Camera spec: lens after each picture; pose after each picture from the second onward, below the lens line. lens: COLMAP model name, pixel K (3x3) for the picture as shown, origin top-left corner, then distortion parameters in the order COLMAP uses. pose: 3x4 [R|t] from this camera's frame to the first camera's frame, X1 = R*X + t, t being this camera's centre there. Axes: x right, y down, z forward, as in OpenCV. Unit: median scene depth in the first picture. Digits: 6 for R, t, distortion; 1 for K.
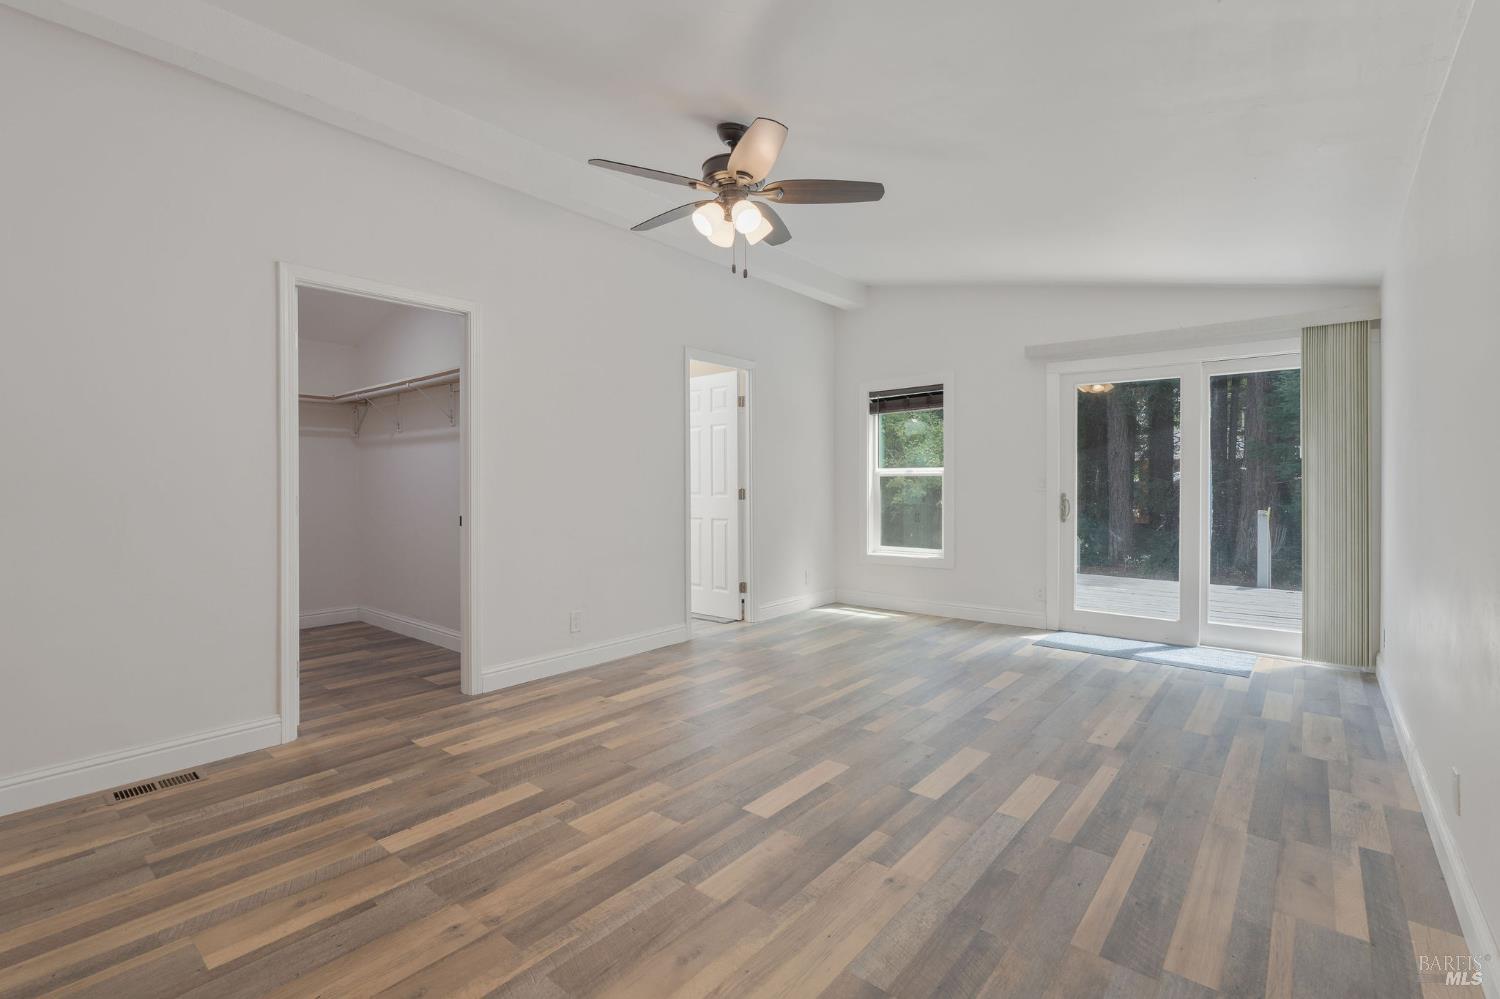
lens RADIAL K [[675.0, 0, 744.2], [0, 675.0, 493.7], [0, 0, 1]] dist [-0.001568, 0.000060]
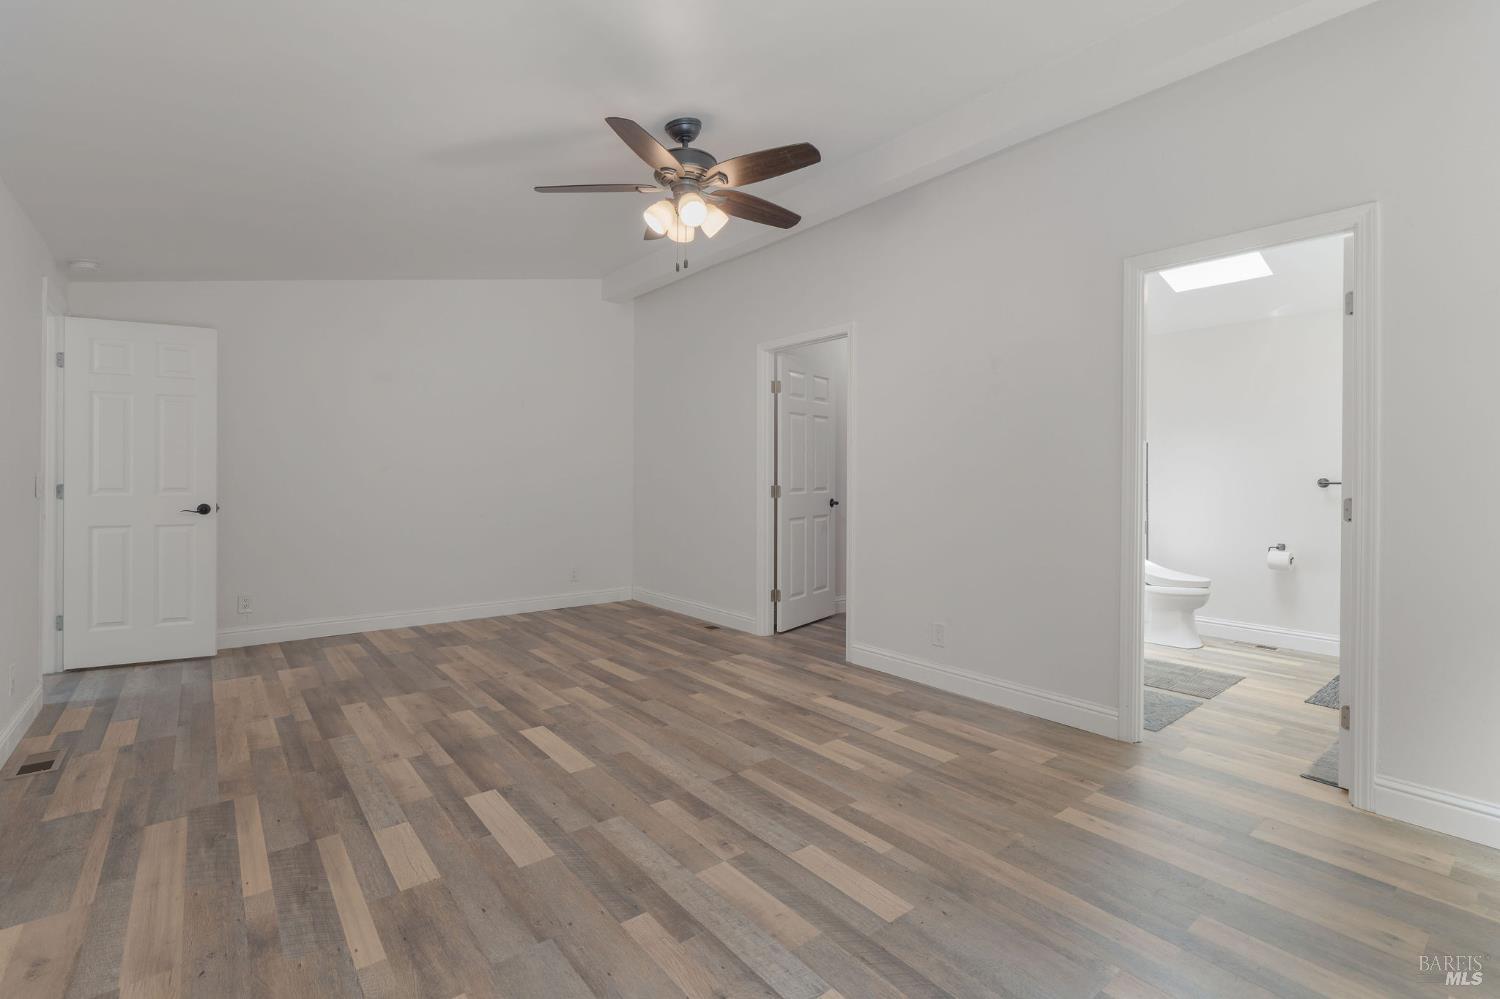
lens RADIAL K [[675.0, 0, 744.4], [0, 675.0, 483.8], [0, 0, 1]] dist [-0.001568, 0.000060]
pose [[-0.192345, 0.009211, -0.981284, 1.202389], [-0.022139, 0.999661, 0.013723, -0.030688], [0.981078, 0.024364, -0.192076, 1.622944]]
